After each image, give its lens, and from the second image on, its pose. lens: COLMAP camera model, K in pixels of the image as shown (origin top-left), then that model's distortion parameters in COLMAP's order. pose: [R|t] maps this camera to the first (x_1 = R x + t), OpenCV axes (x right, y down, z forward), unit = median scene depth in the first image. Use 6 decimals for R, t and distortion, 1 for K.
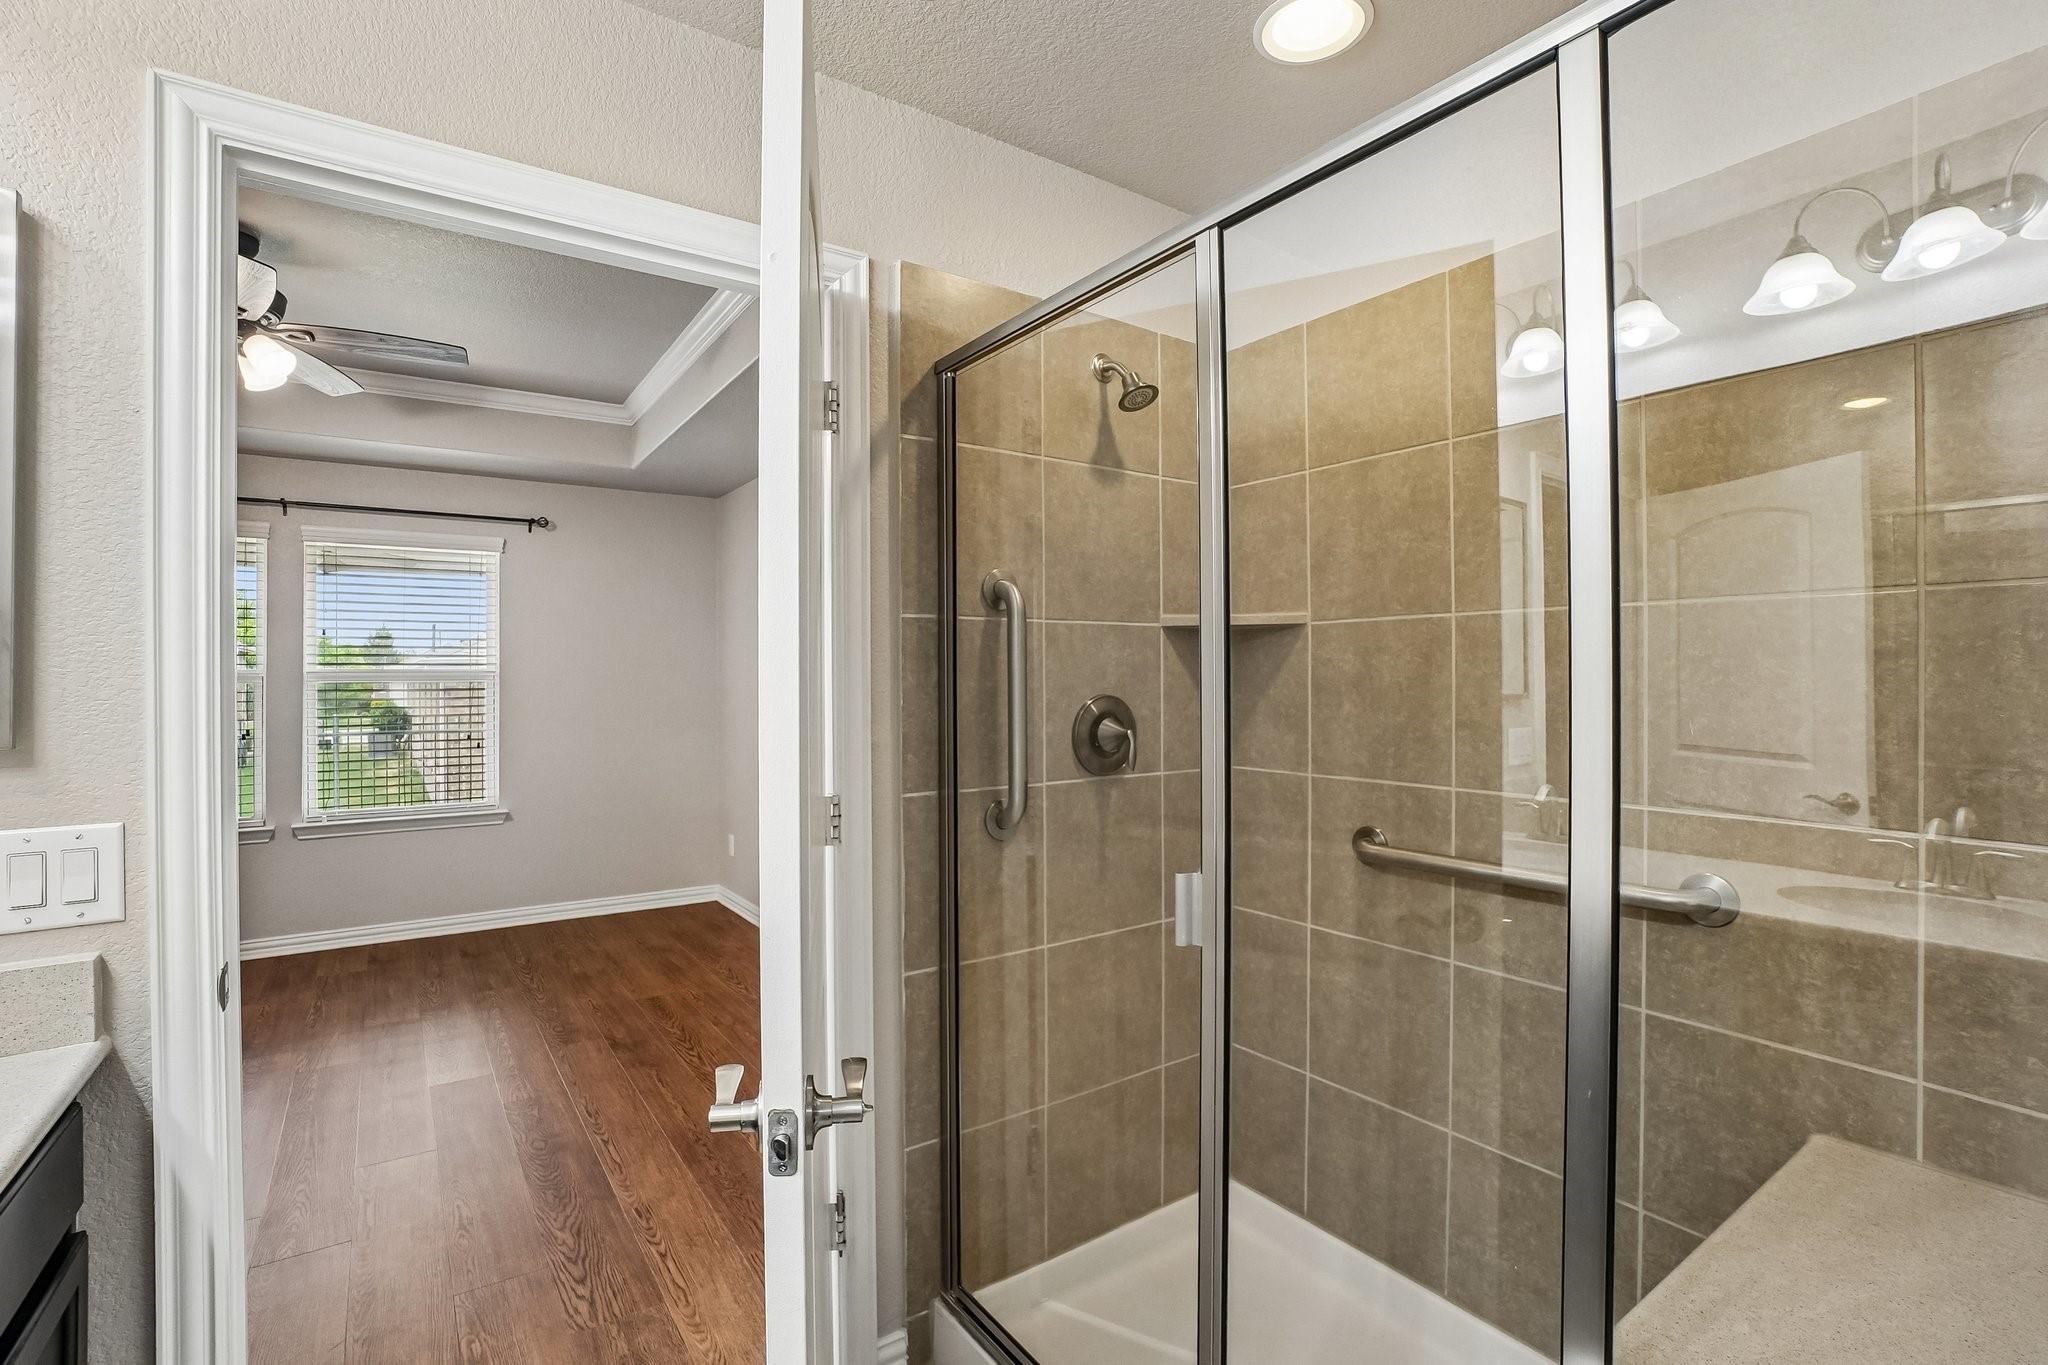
lens RADIAL K [[908.5, 0, 1023.5], [0, 908.5, 677.8], [0, 0, 1]] dist [-0.042316, 0.008833]
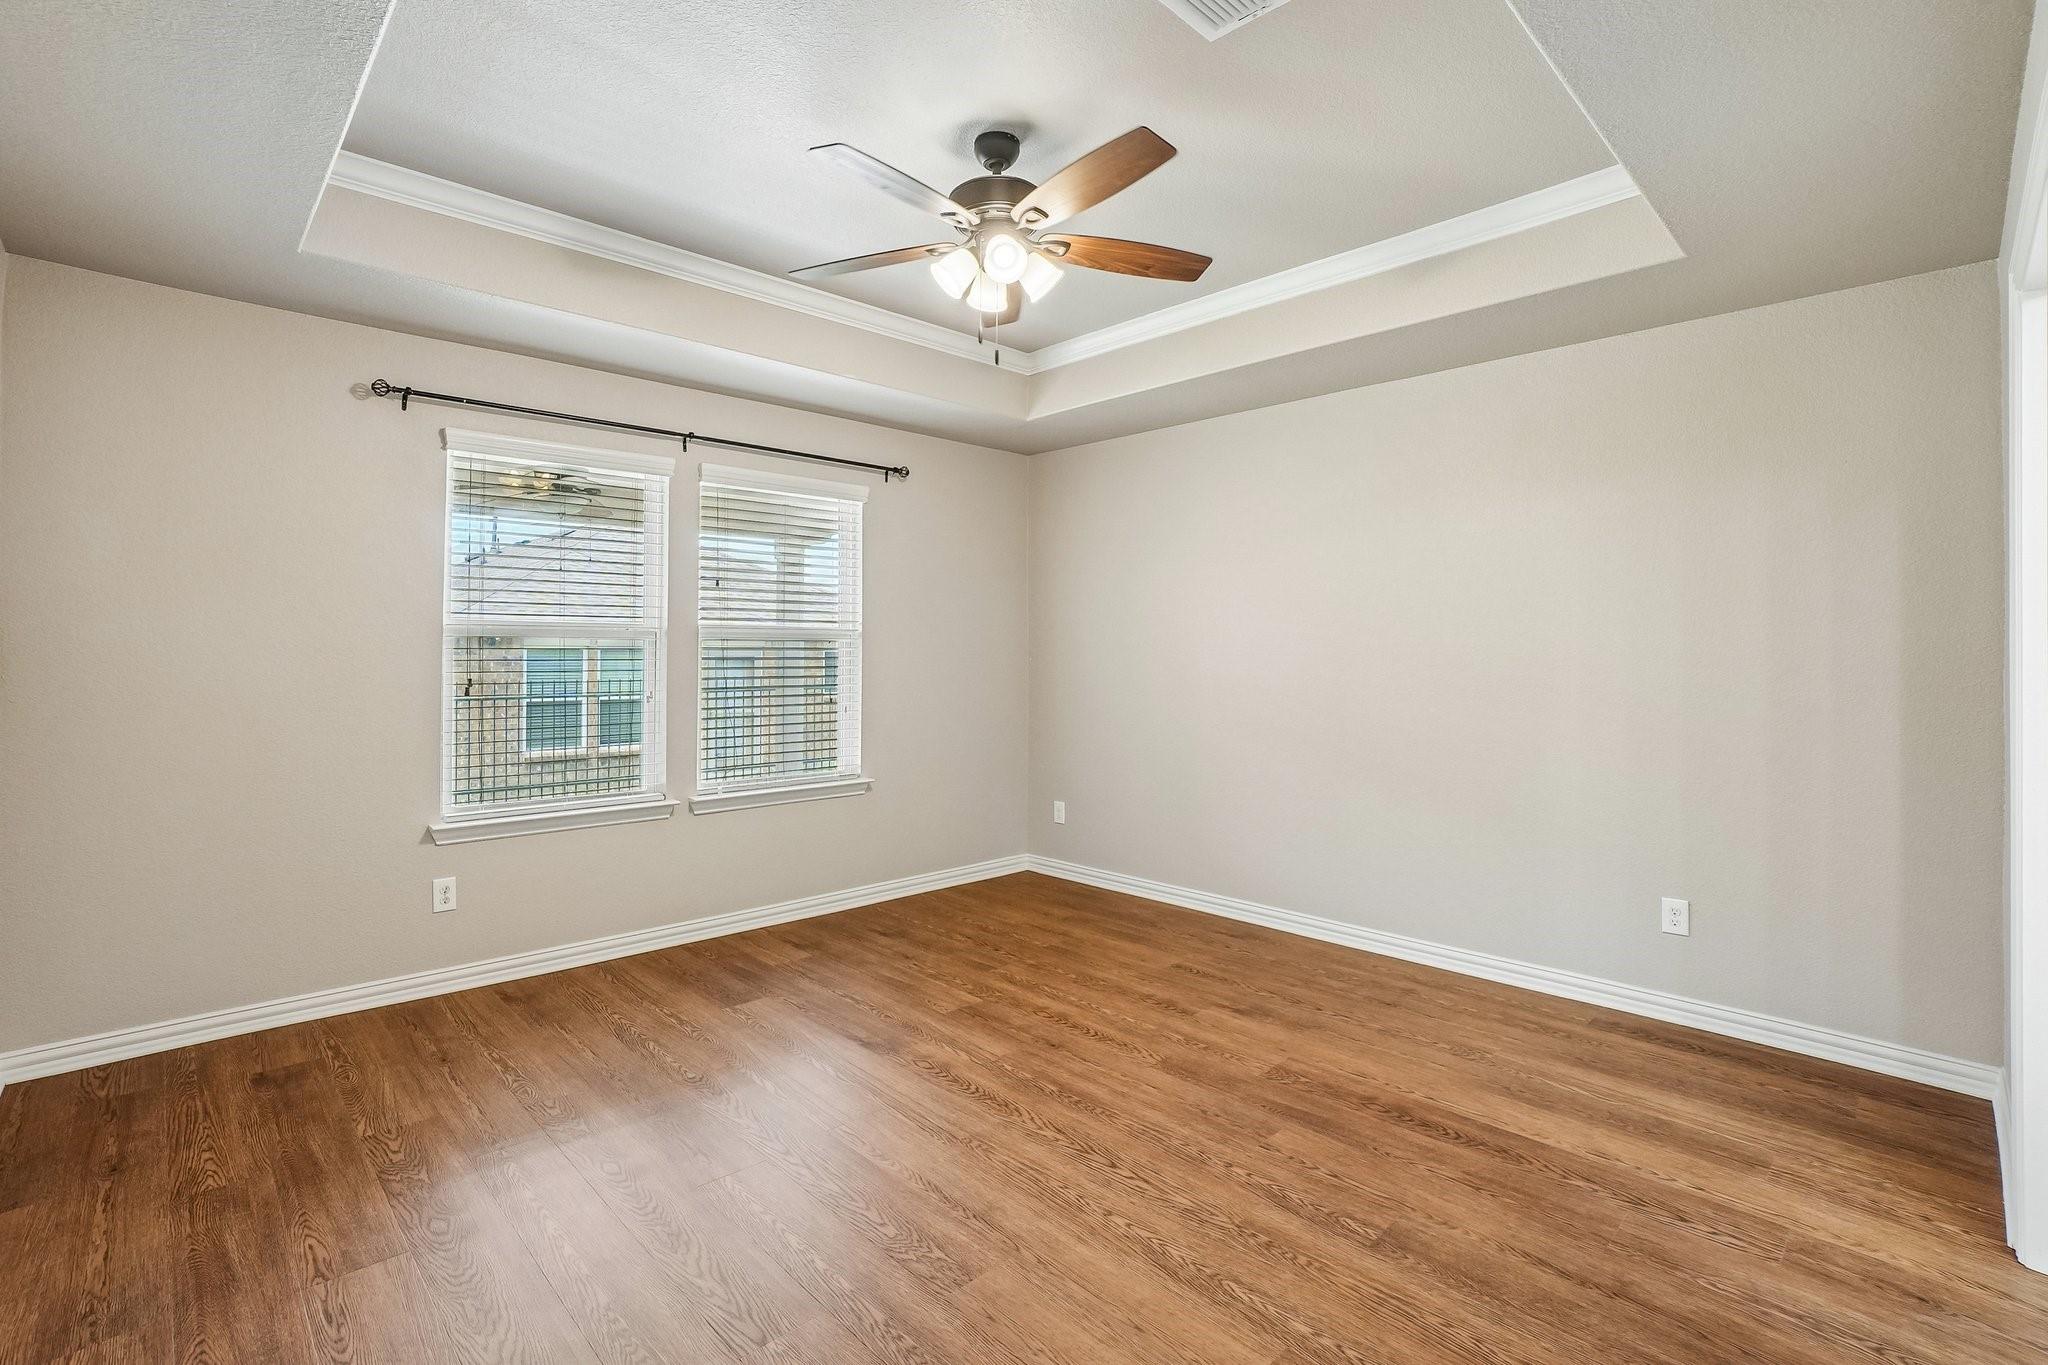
lens RADIAL K [[908.5, 0, 1012.9], [0, 908.5, 650.0], [0, 0, 1]] dist [-0.042316, 0.008833]
pose [[0.989367, 0.006703, 0.145289, -0.643286], [-0.006920, 0.999976, 0.000993, 0.013338], [-0.145279, -0.001987, 0.989389, 0.053213]]
